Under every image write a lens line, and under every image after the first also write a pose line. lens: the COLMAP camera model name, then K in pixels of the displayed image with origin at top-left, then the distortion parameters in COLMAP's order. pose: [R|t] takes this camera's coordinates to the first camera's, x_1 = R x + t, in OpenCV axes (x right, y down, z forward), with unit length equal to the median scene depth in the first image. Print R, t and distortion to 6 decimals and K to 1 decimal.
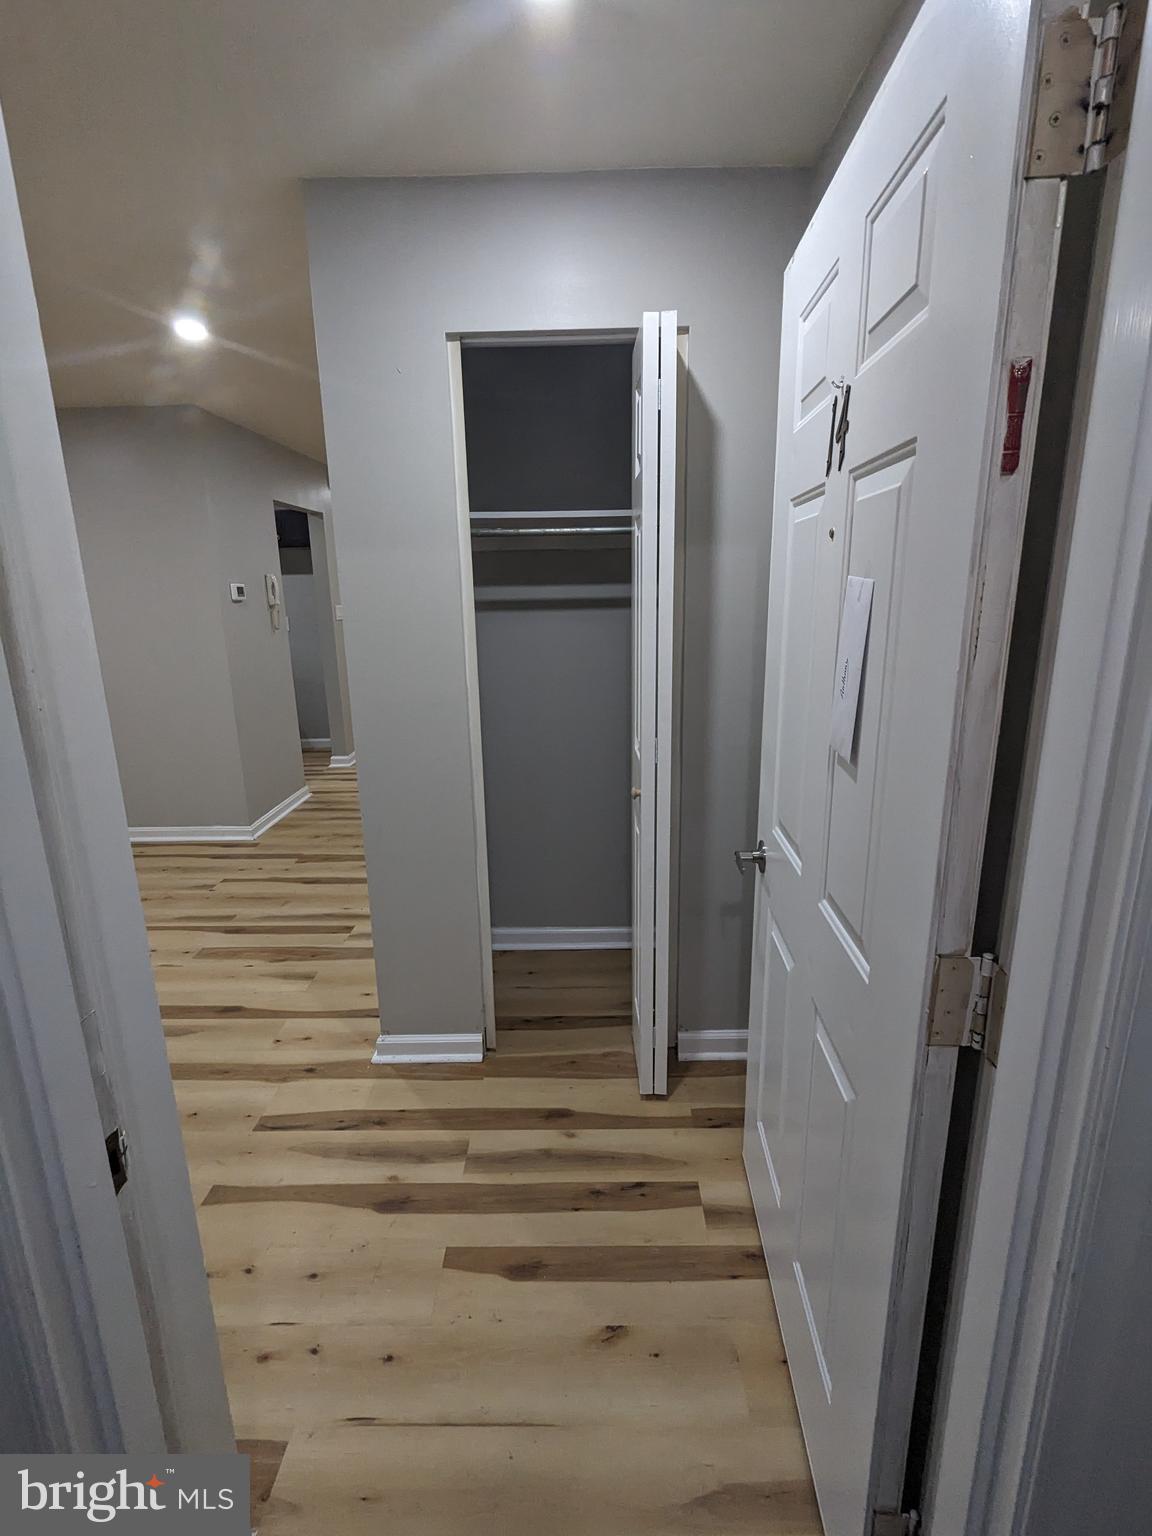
lens RADIAL K [[725.5, 0, 580.3], [0, 725.5, 766.8], [0, 0, 1]] dist [-0.001075, 0.000547]
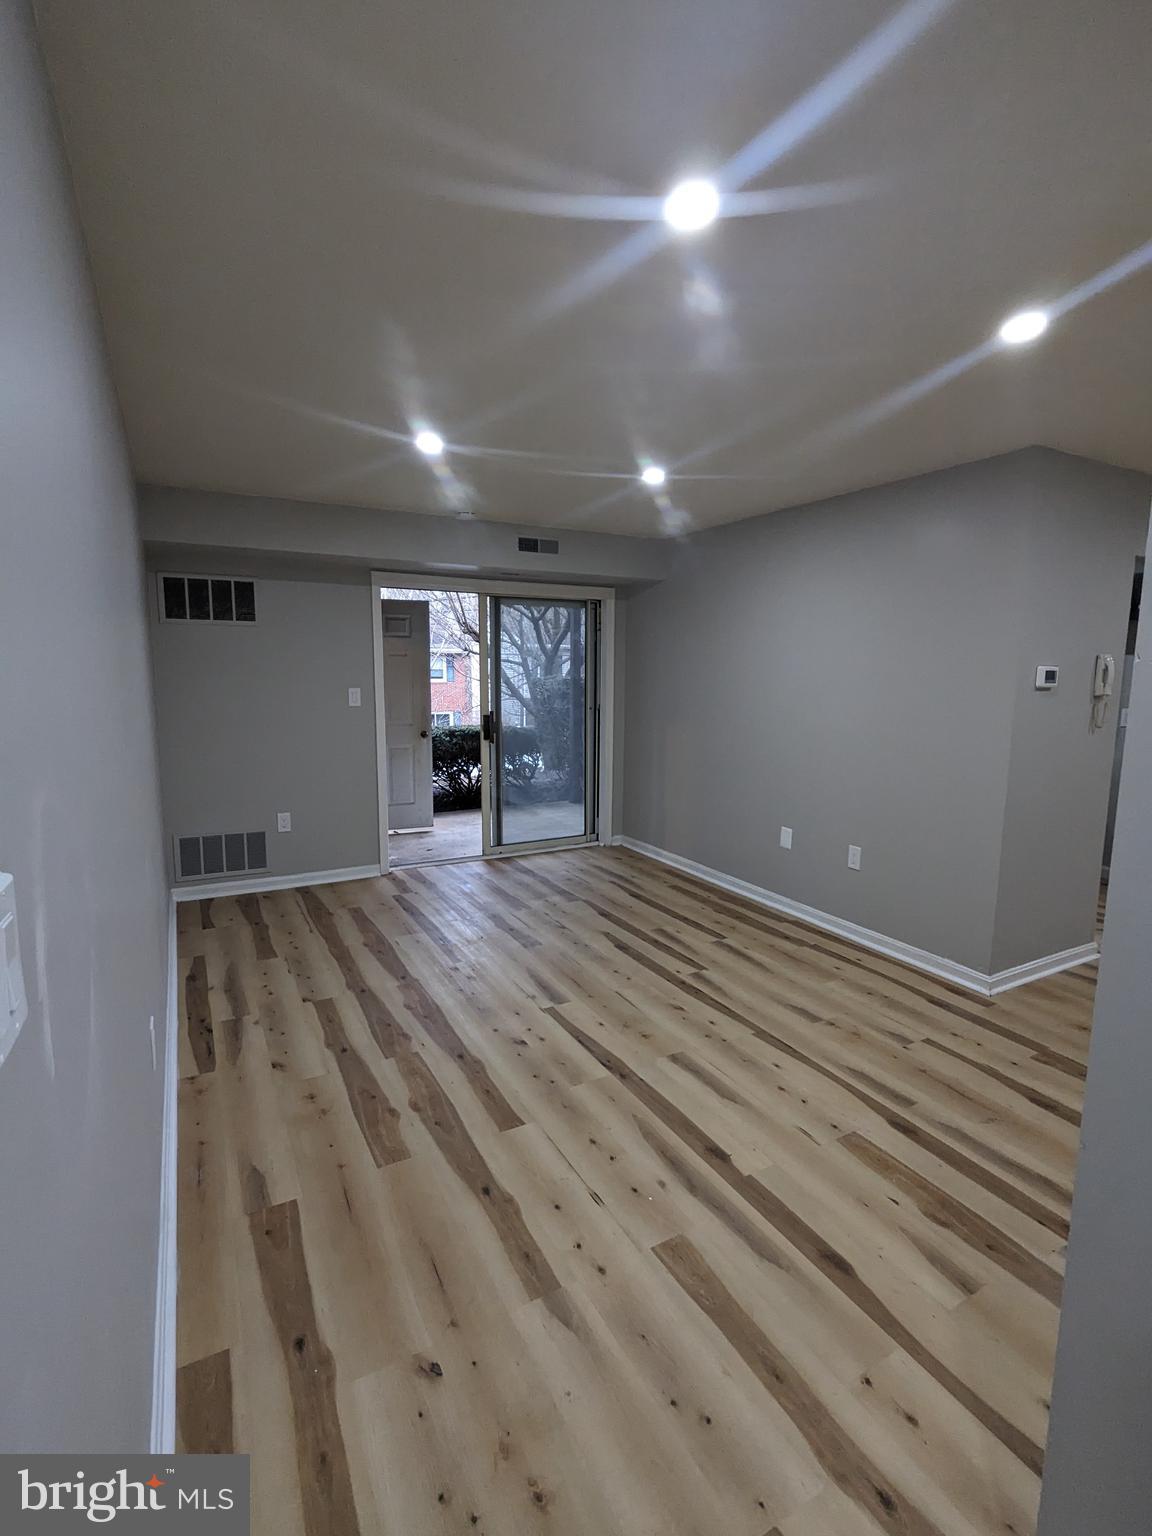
lens RADIAL K [[725.5, 0, 580.3], [0, 725.5, 766.8], [0, 0, 1]] dist [-0.001075, 0.000547]
pose [[0.492094, 0.141181, -0.859018, -0.046907], [-0.229421, 0.972911, 0.028474, -0.062629], [0.839768, 0.183065, 0.511153, 0.230488]]
